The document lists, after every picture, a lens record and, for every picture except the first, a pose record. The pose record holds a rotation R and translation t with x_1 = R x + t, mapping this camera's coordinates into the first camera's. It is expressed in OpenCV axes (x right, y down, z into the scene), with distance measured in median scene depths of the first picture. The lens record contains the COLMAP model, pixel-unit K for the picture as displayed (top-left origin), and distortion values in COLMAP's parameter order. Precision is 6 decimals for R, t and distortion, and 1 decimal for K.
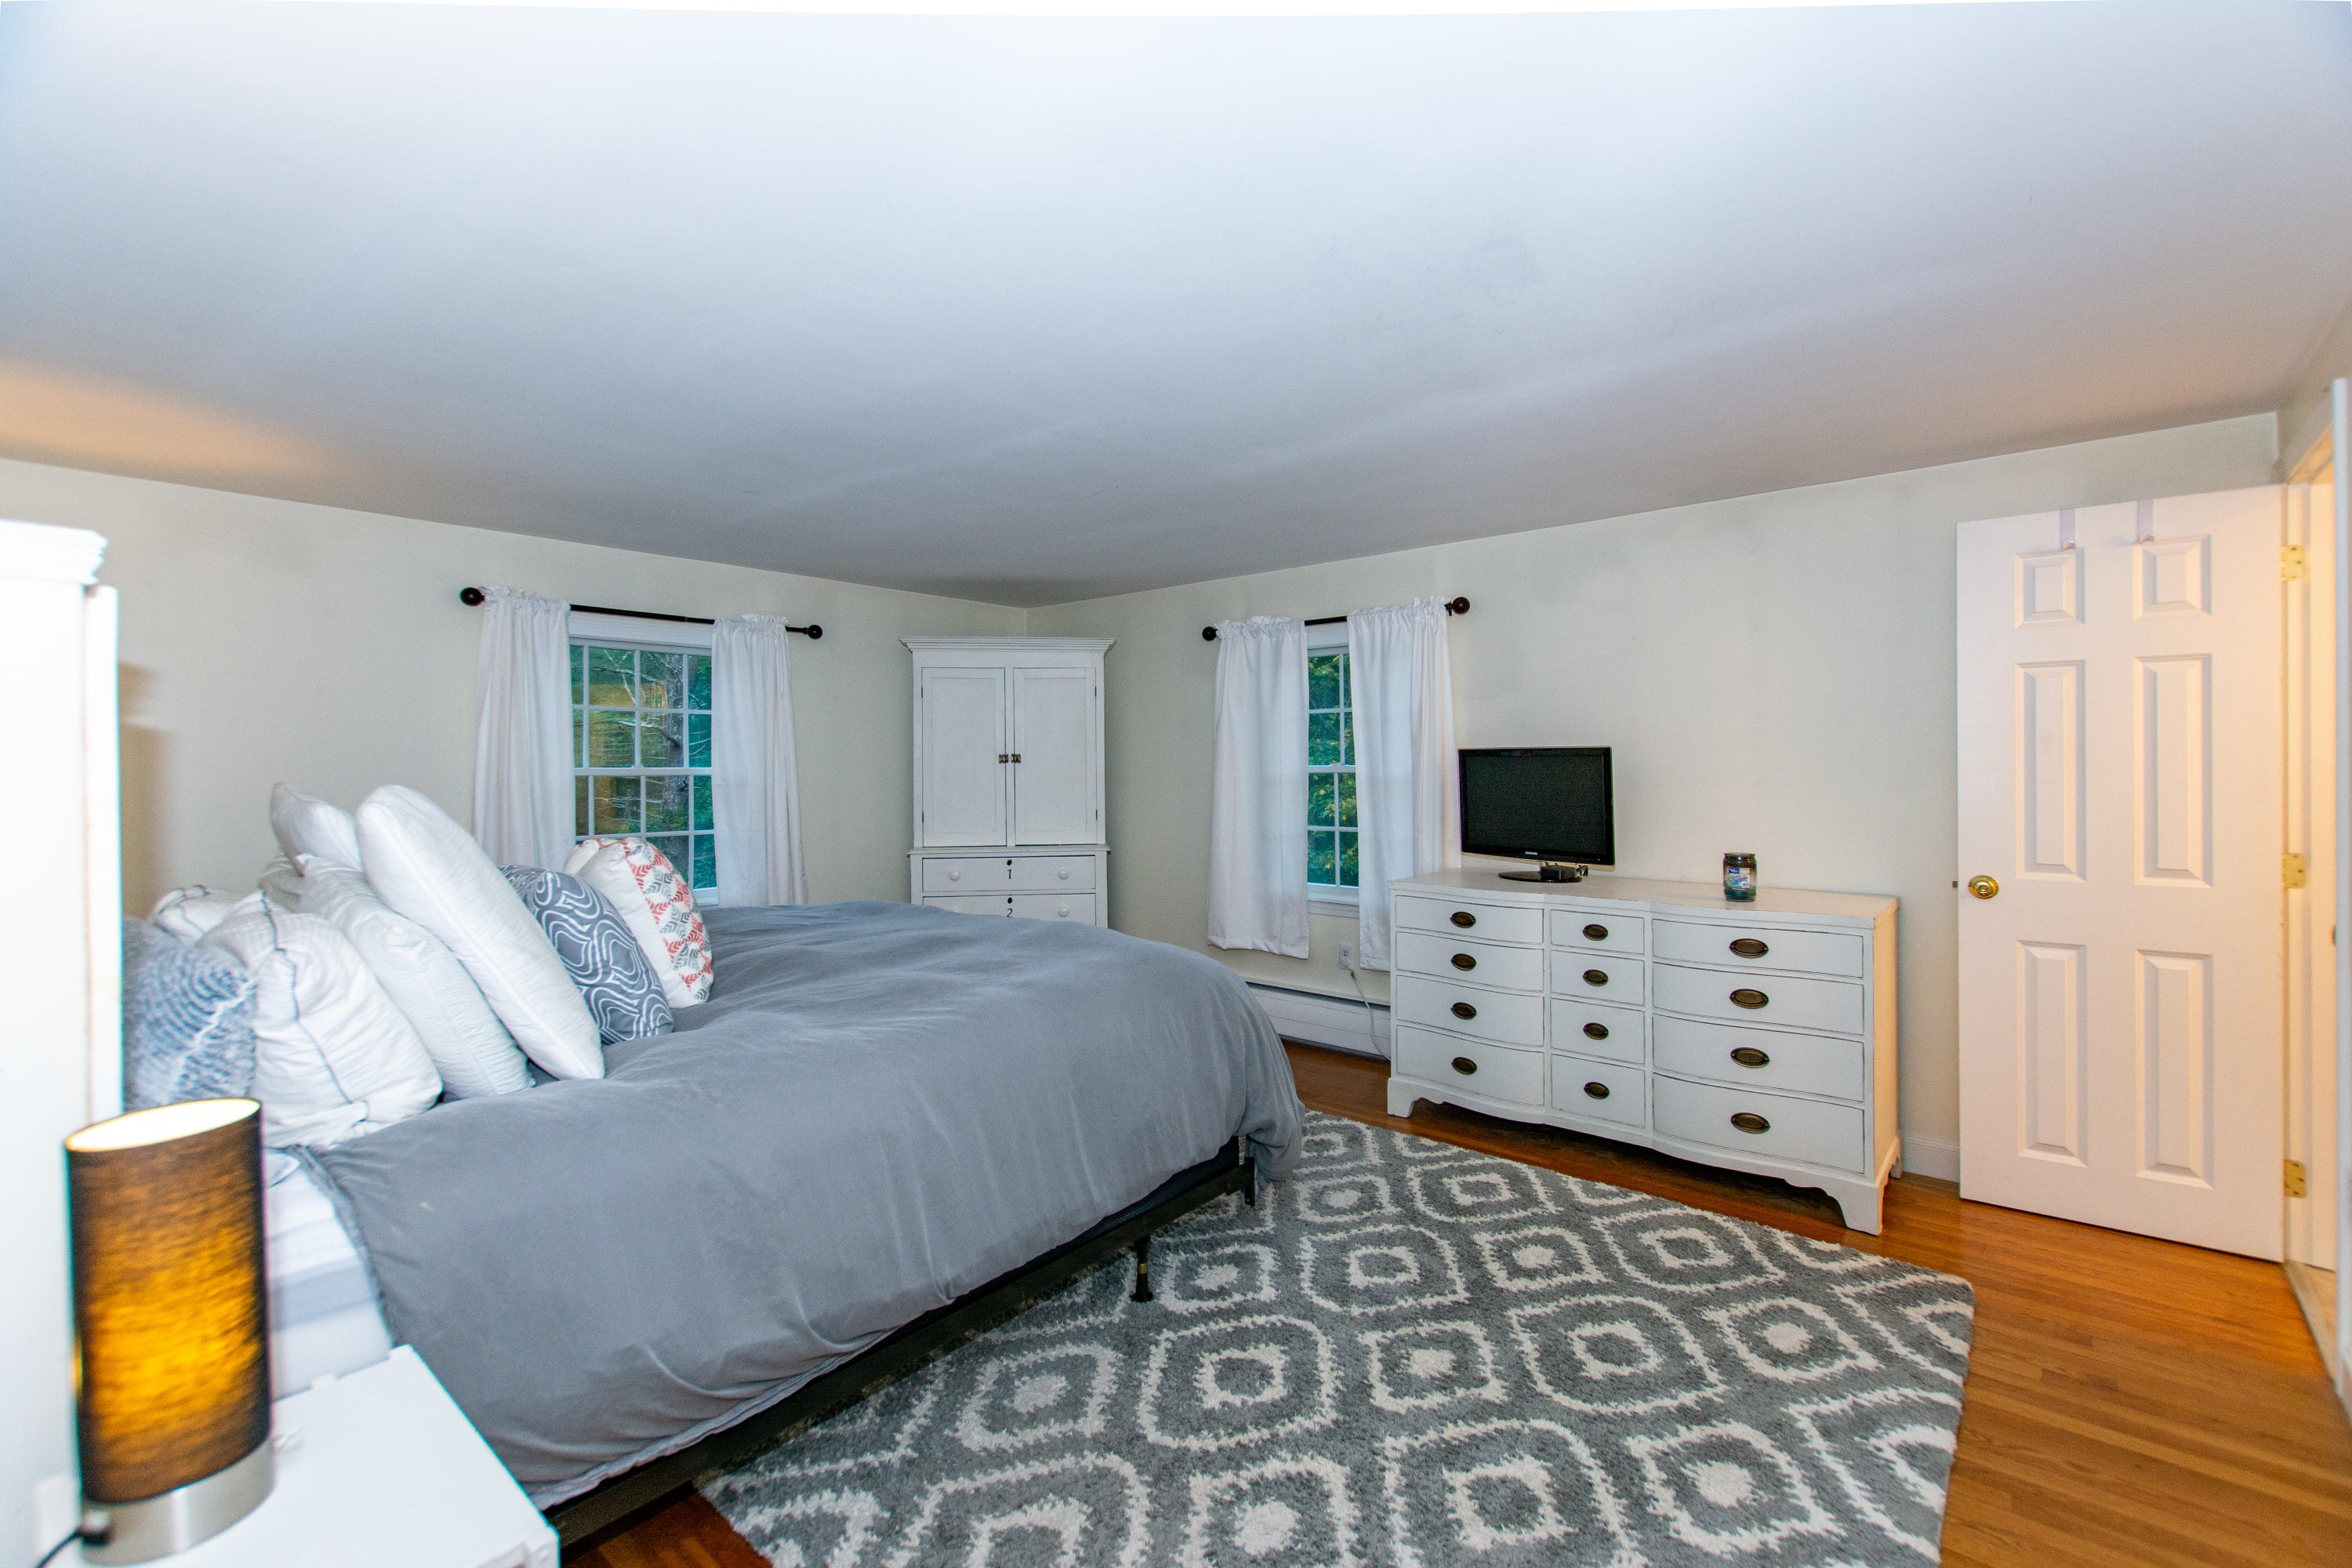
lens RADIAL K [[1028.0, 0, 1168.9], [0, 1028.0, 779.4], [0, 0, 1]] dist [-0.003096, -0.000303]
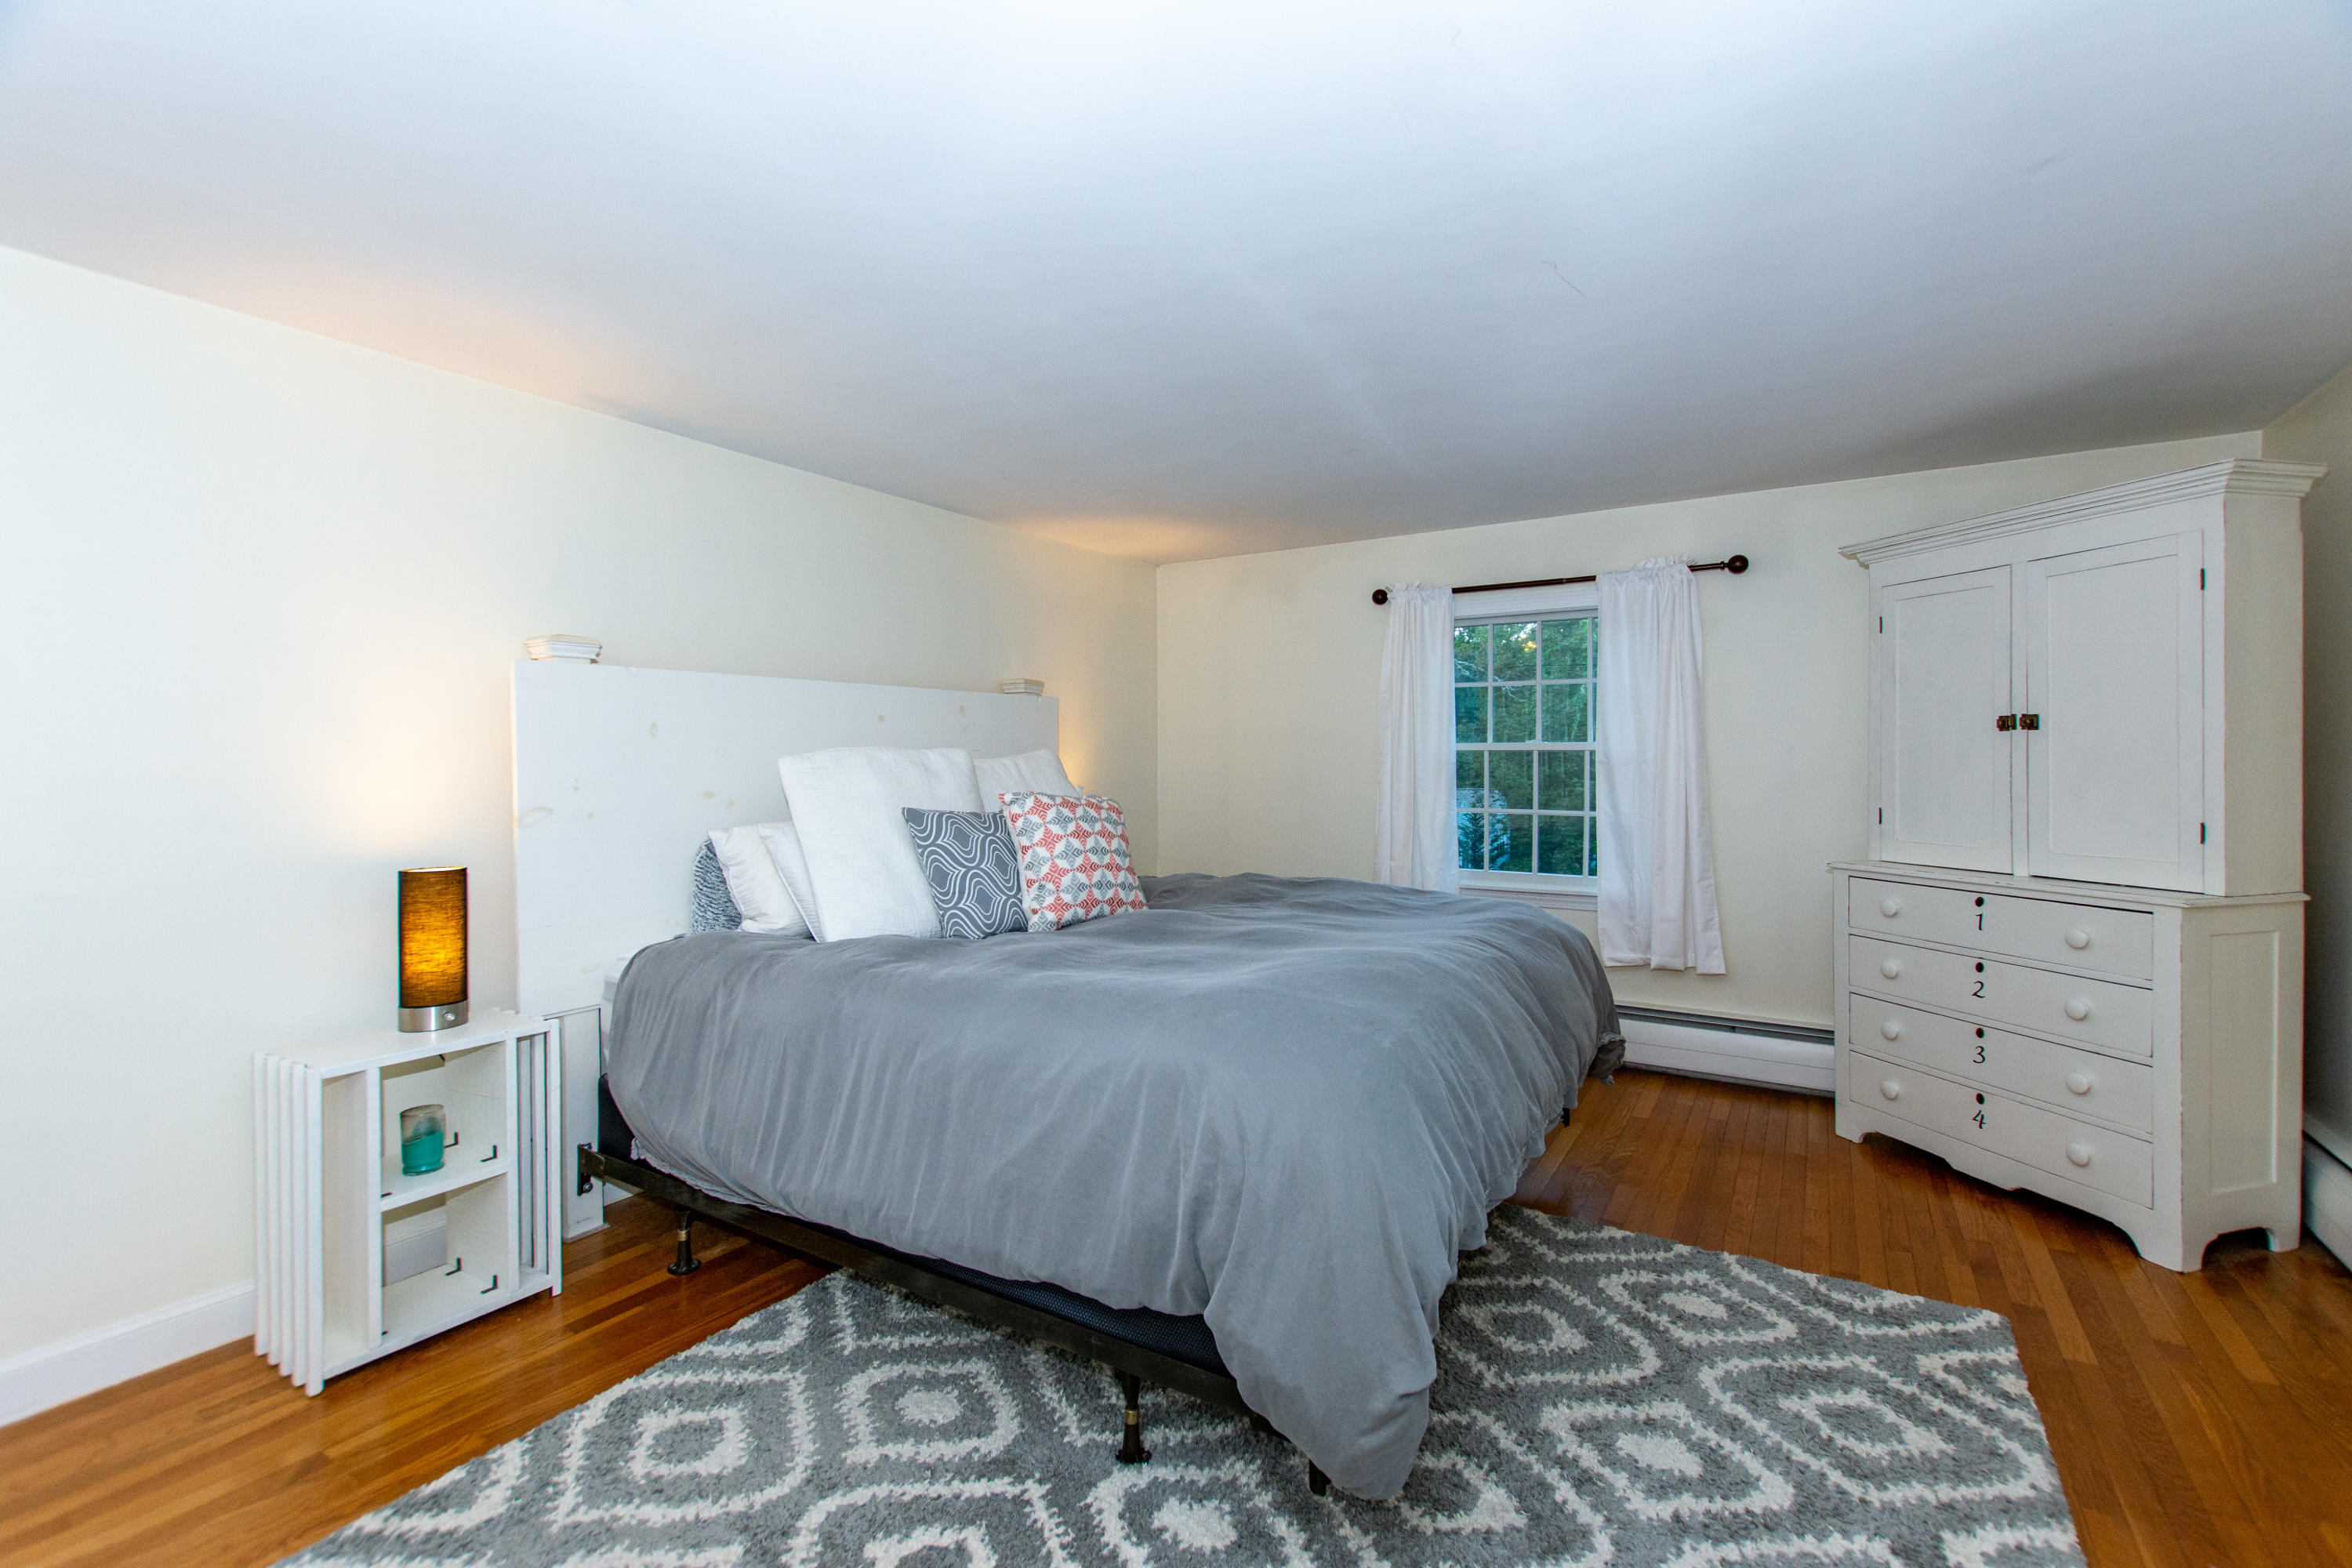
lens RADIAL K [[1028.0, 0, 1166.4], [0, 1028.0, 766.8], [0, 0, 1]] dist [-0.003096, -0.000303]
pose [[0.144891, 0.009195, -0.989405, 0.754271], [-0.016859, 0.999835, 0.006823, 0.019350], [0.989304, 0.015692, 0.145022, 1.007997]]
